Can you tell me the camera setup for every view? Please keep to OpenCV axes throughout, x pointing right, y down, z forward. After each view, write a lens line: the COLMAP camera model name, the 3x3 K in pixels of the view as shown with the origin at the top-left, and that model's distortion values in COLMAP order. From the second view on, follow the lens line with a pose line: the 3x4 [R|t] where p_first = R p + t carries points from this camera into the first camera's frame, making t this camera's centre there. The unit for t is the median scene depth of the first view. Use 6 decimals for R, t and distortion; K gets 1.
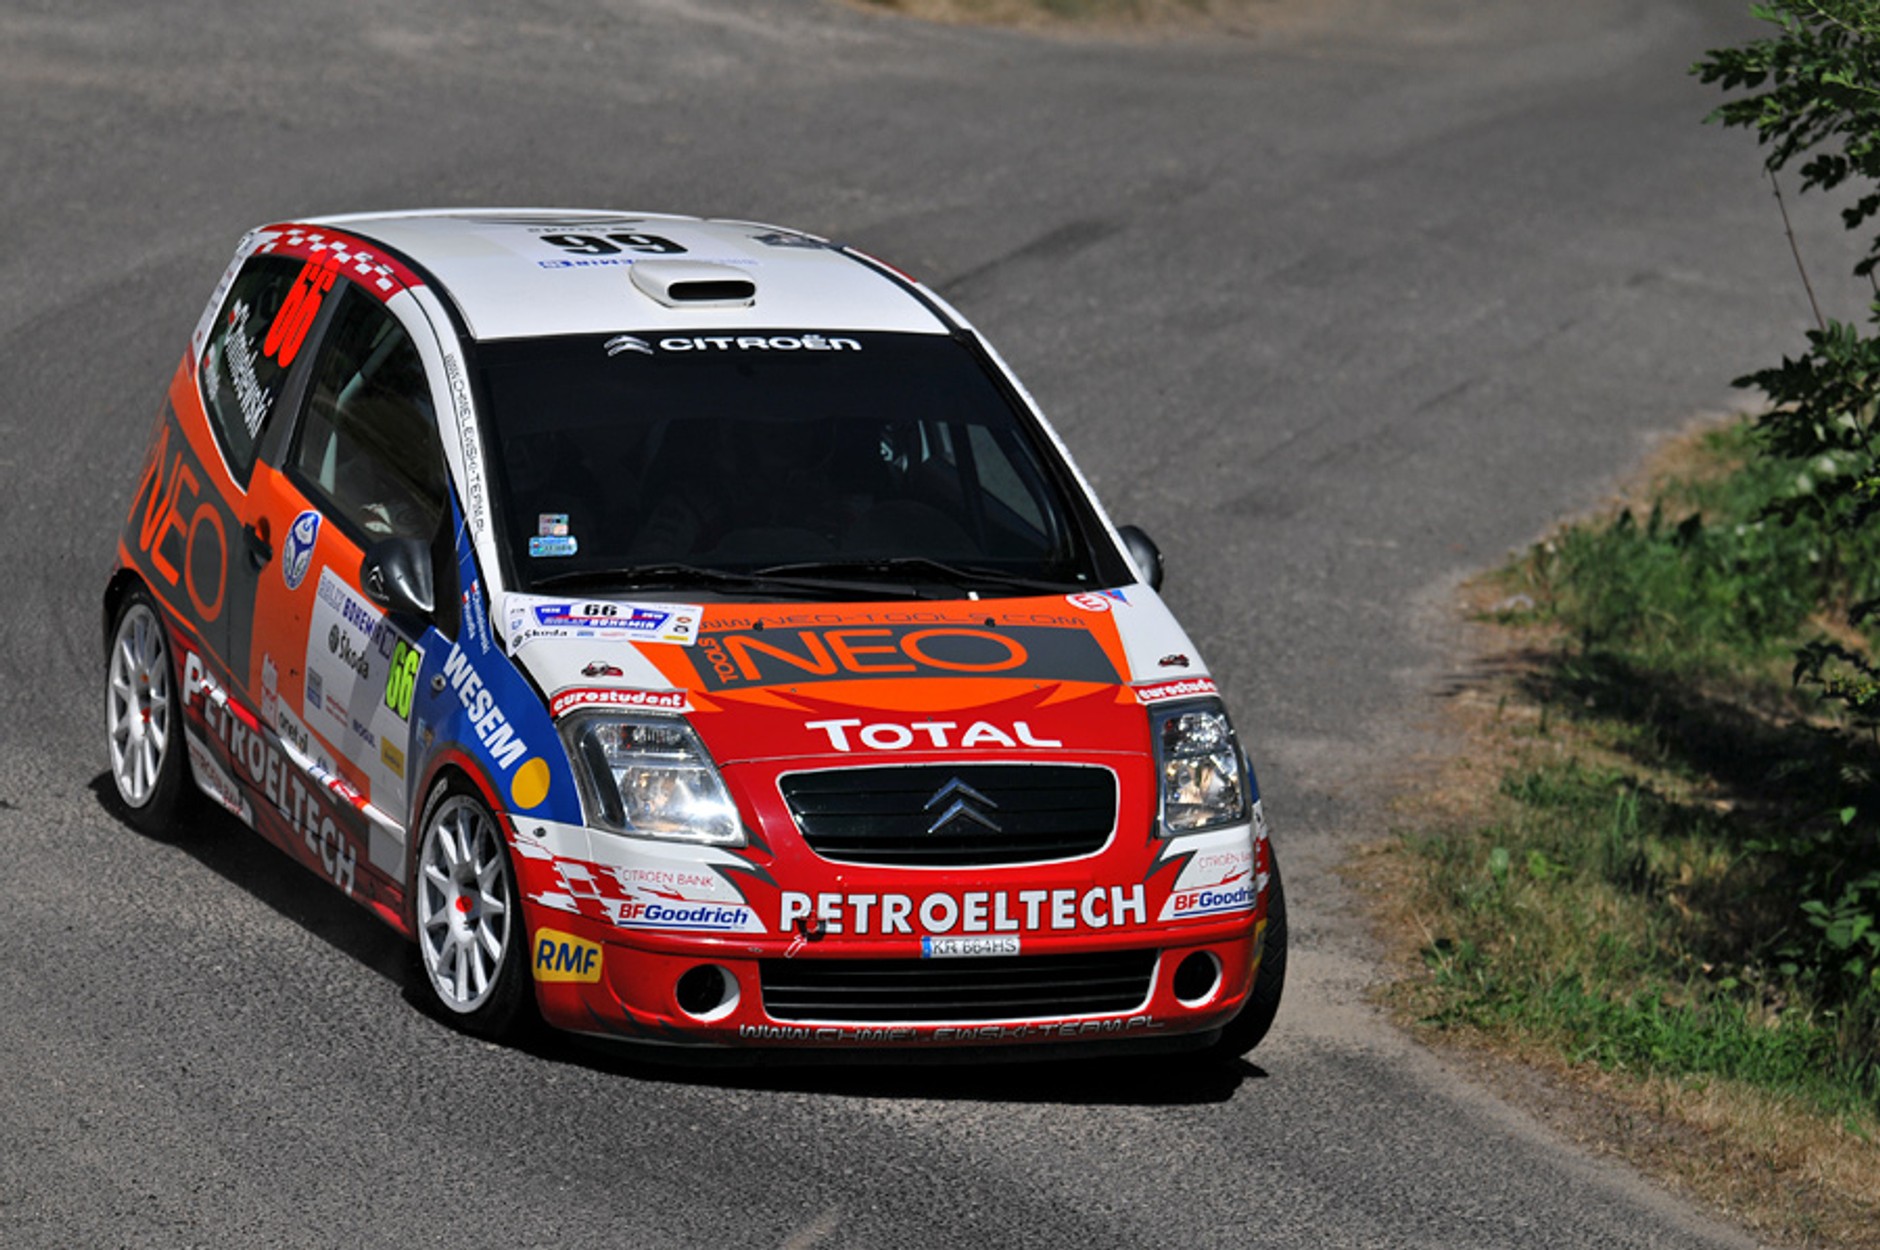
lens RADIAL K [[5254.8, 0, 942.0], [0, 5254.8, 625.7], [0, 0, 1]] dist [-2.370072, 0.234289]
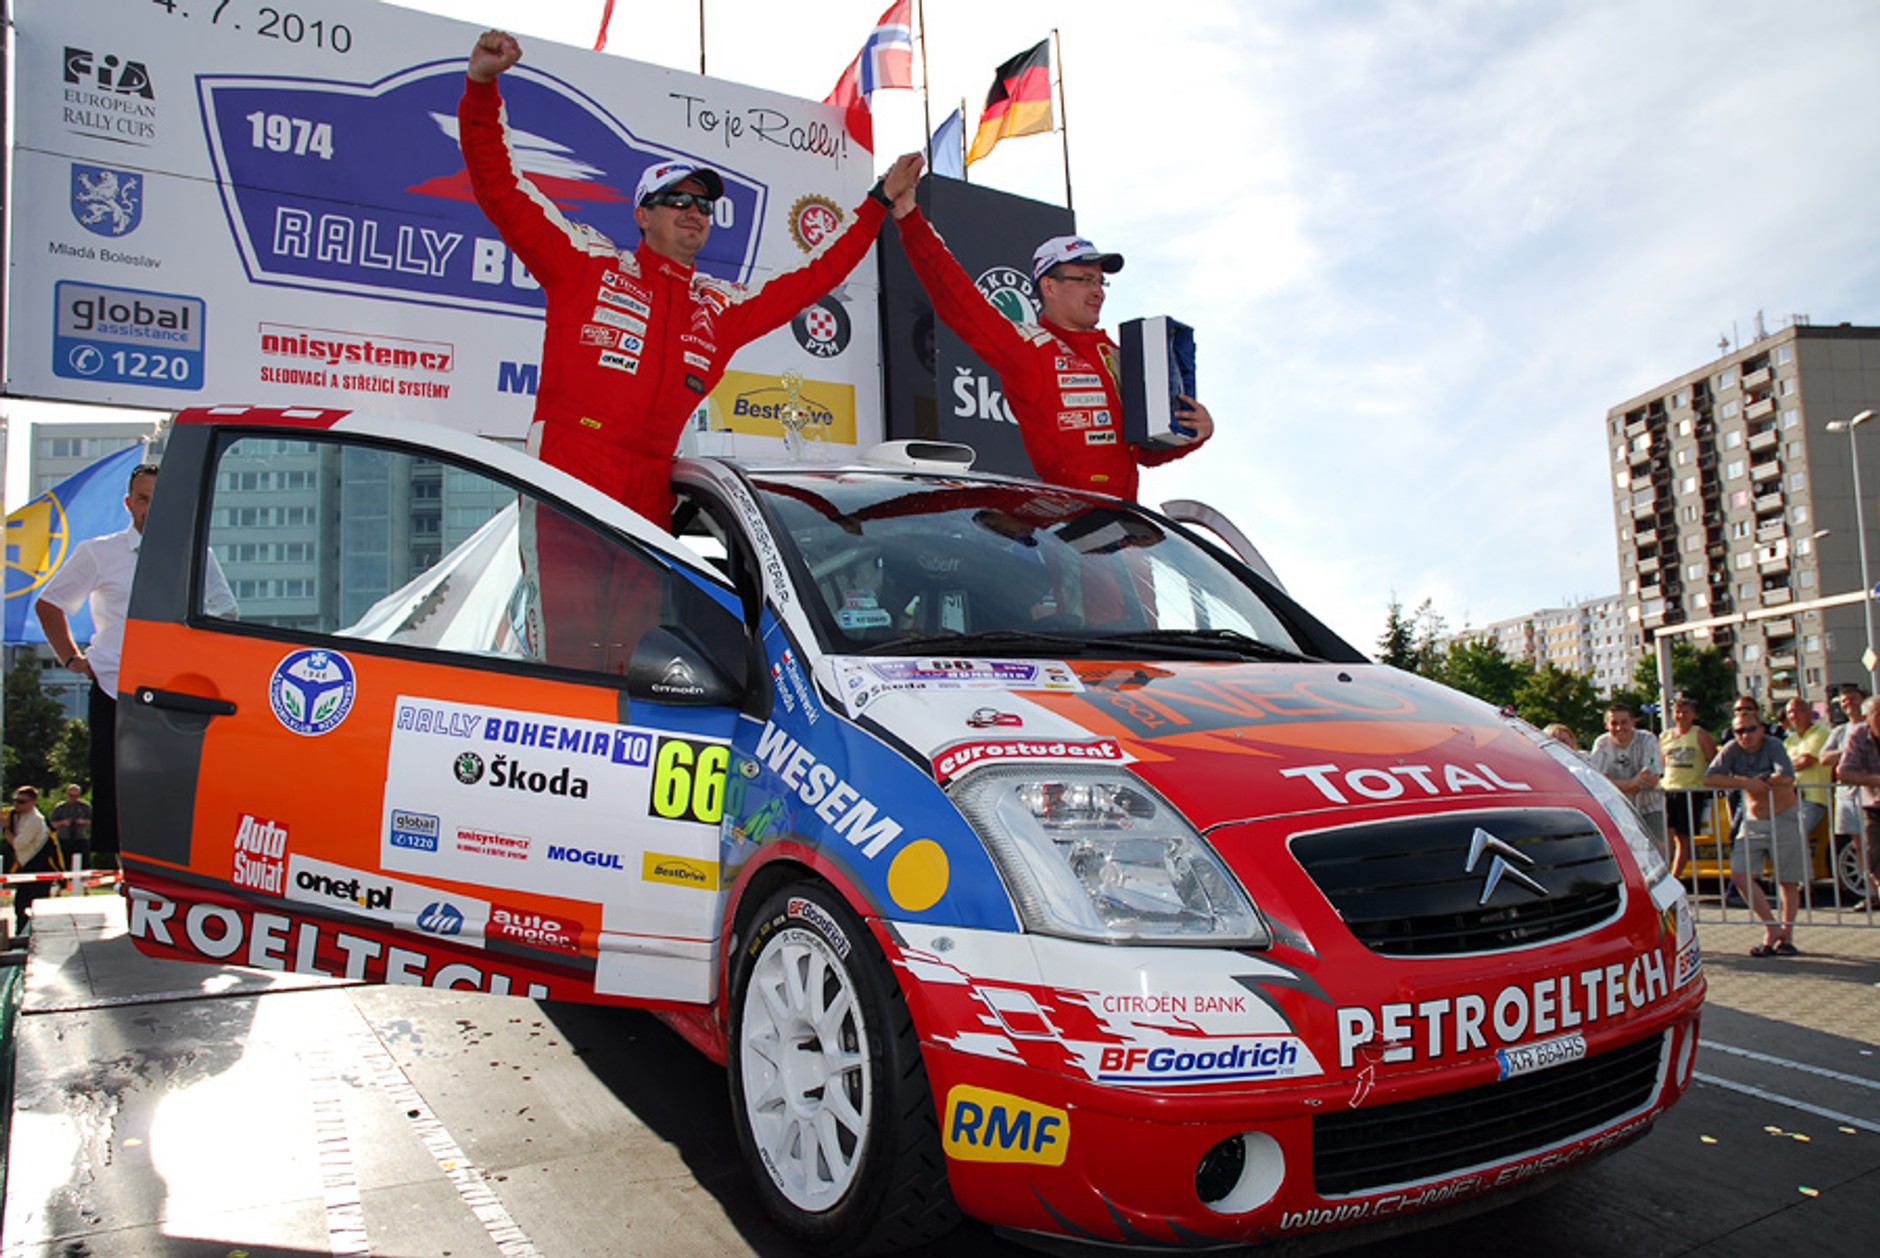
lens RADIAL K [[4986.1, 0, 938.4], [0, 4986.1, 628.6], [0, 0, 1]] dist [-1.716820, 0.247870]
pose [[0.996904, -0.057580, -0.053540, -0.039287], [0.056626, 0.998212, -0.019155, 0.010079], [0.054547, 0.016064, 0.998382, 0.324212]]
